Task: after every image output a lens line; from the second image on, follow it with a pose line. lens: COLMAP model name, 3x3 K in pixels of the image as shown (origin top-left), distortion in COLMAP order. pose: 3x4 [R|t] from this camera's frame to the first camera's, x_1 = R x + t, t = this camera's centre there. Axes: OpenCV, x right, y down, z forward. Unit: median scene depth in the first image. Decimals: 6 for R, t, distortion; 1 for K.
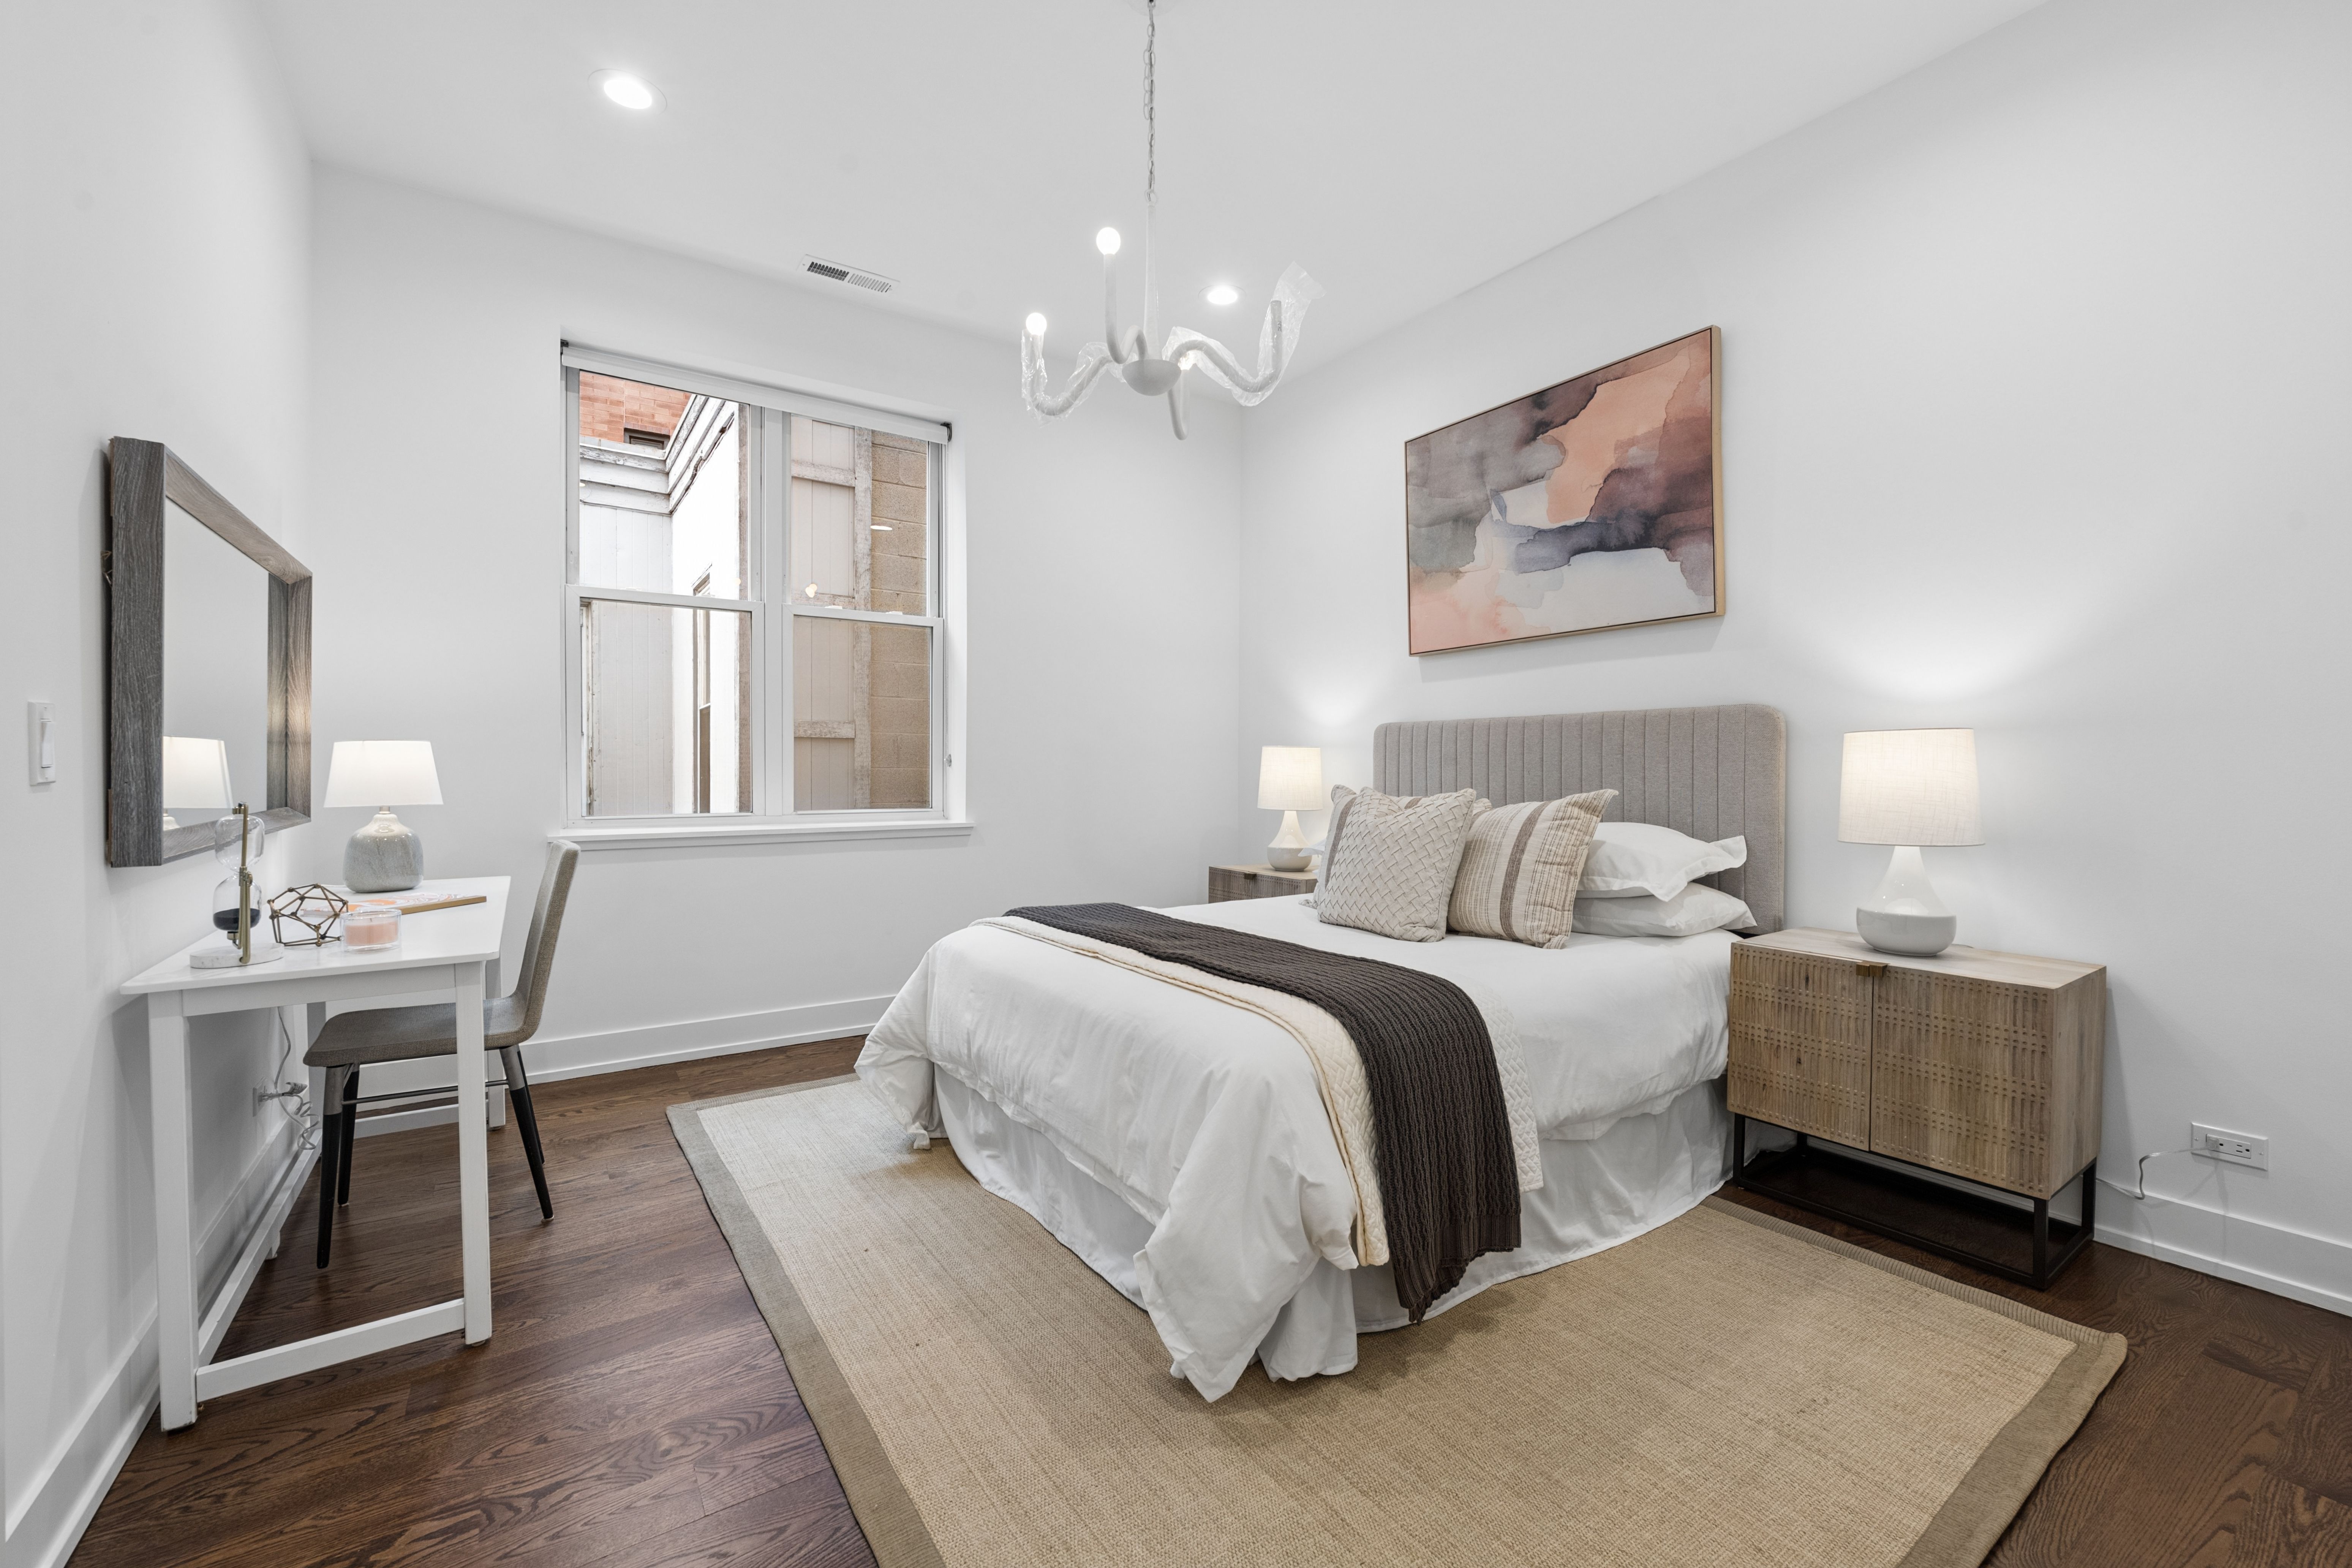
lens RADIAL K [[954.1, 0, 1180.3], [0, 954.1, 777.9], [0, 0, 1]] dist [-0.006647, 0.000954]
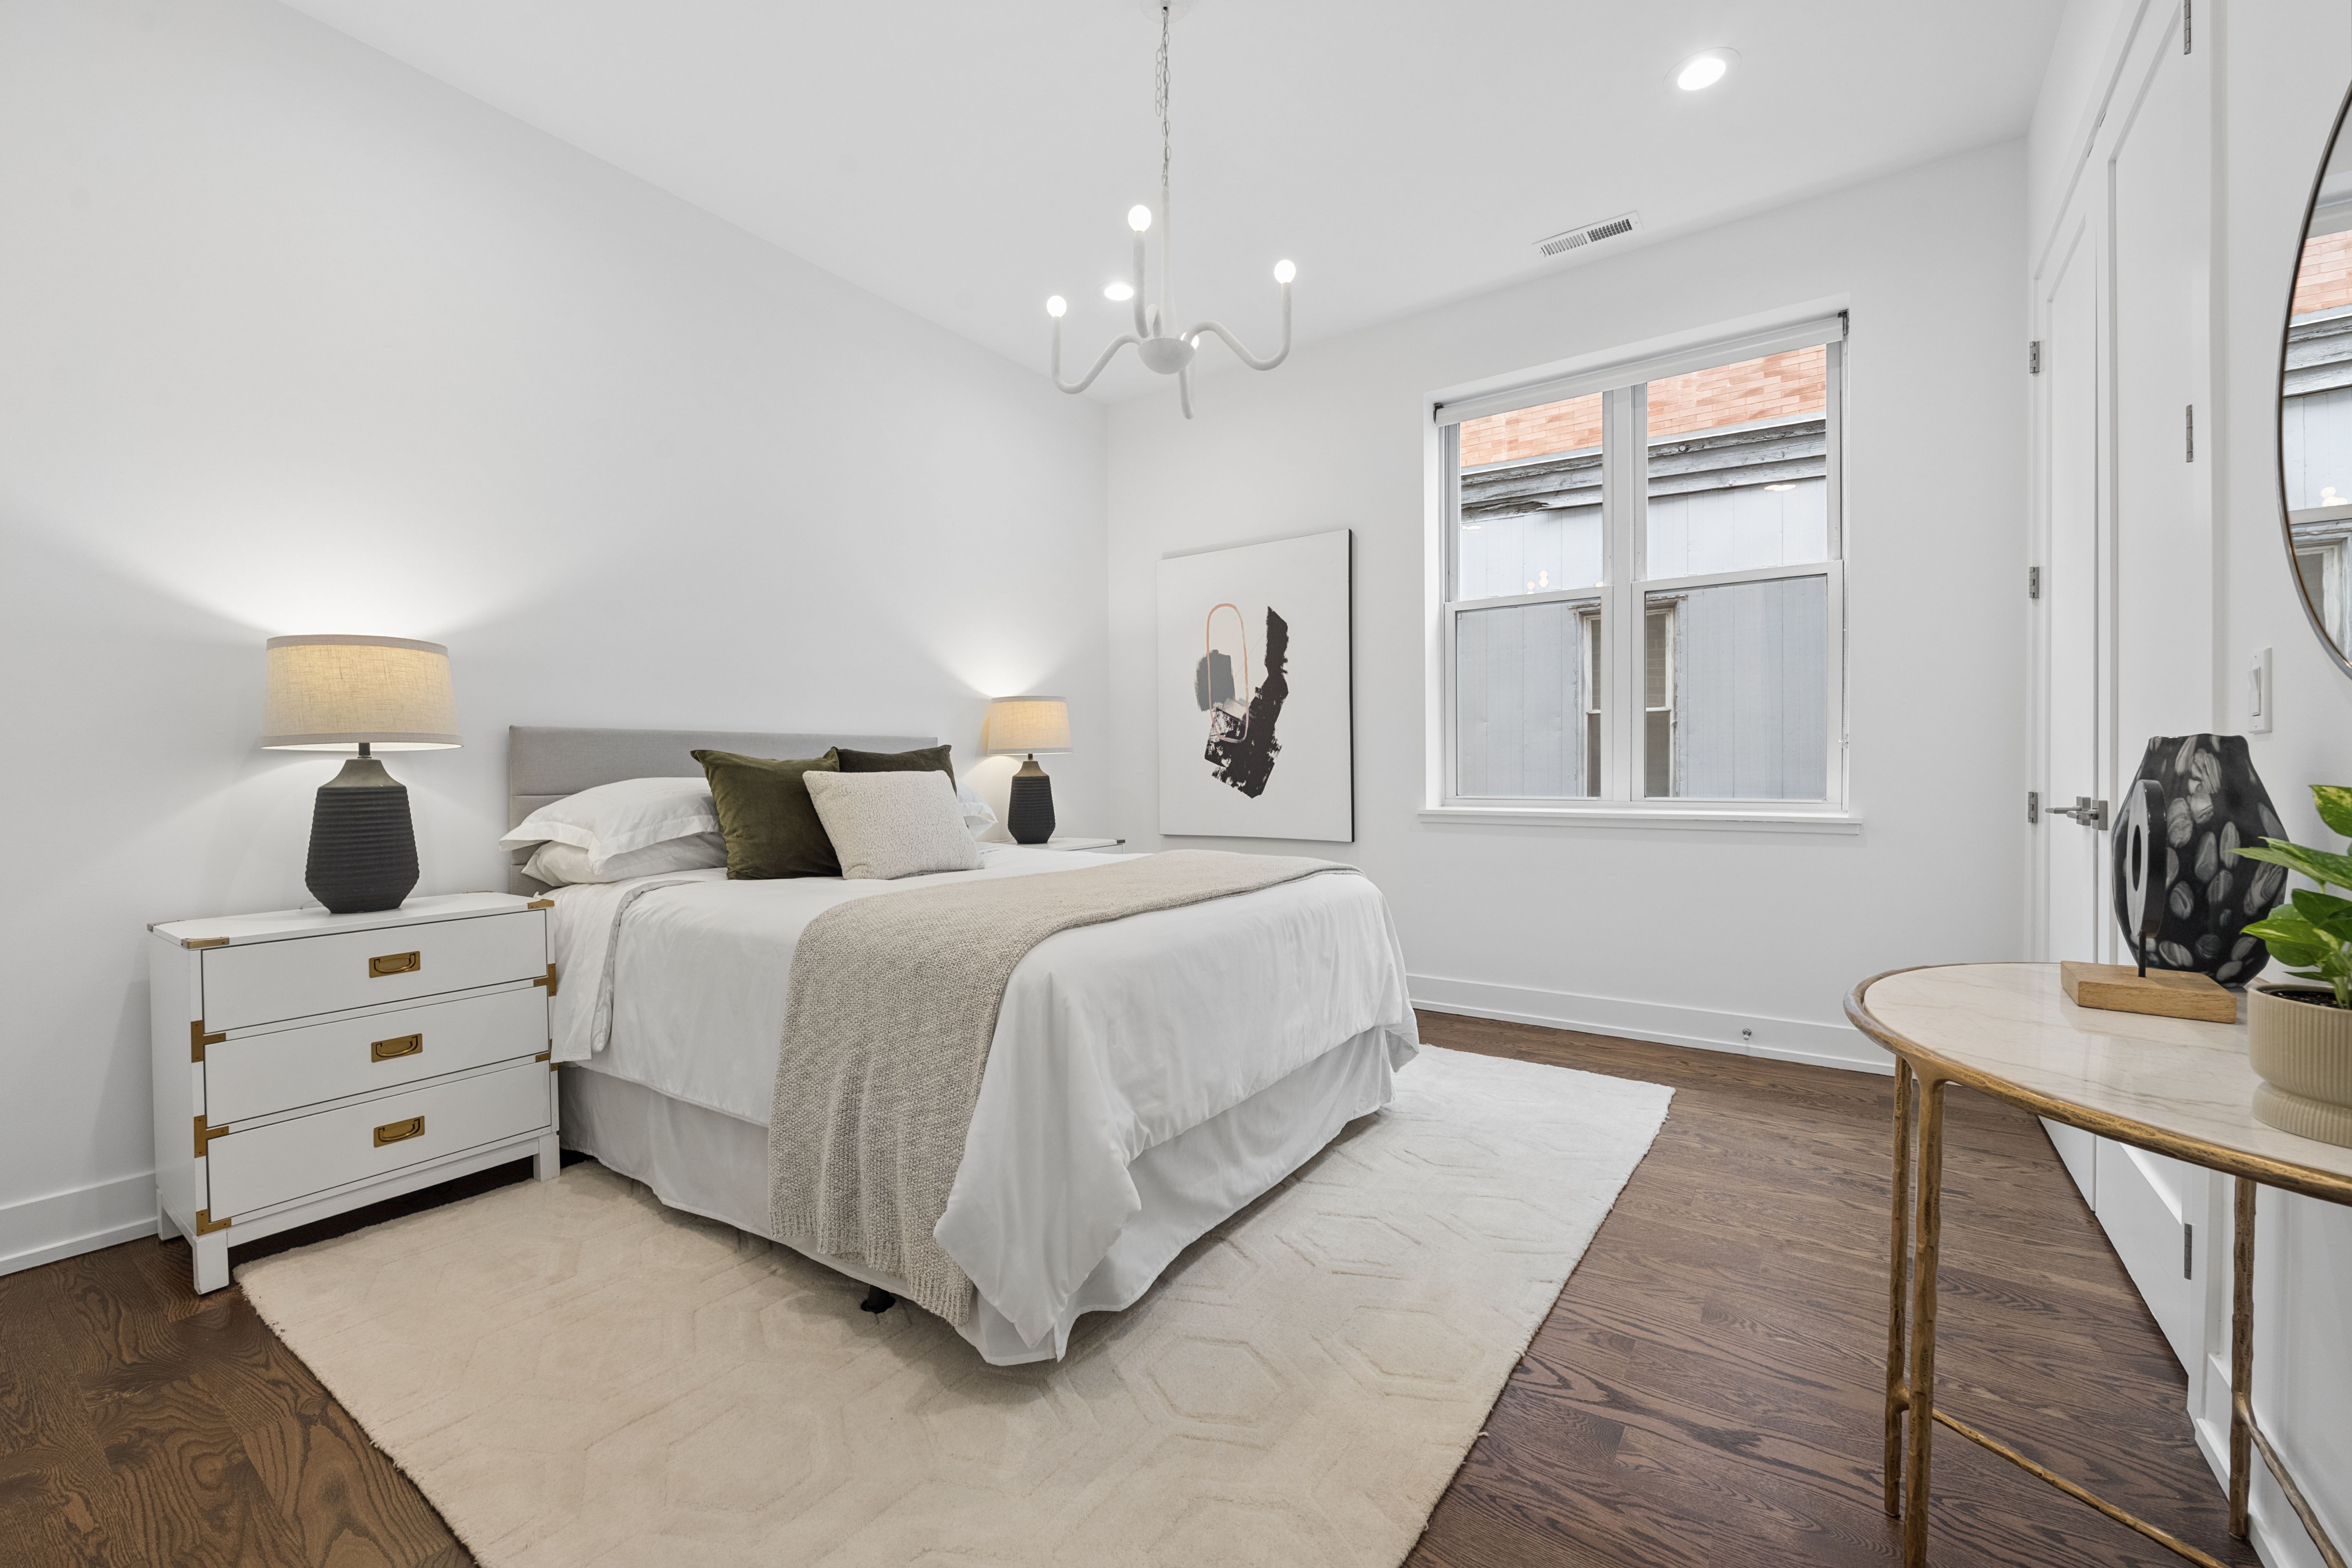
lens RADIAL K [[954.1, 0, 1183.2], [0, 954.1, 783.8], [0, 0, 1]] dist [-0.006647, 0.000954]
pose [[0.355205, 0.014136, -0.934681, 0.311661], [0.003669, 0.999857, 0.016516, 0.004420], [0.934781, -0.009295, 0.355103, 0.209073]]
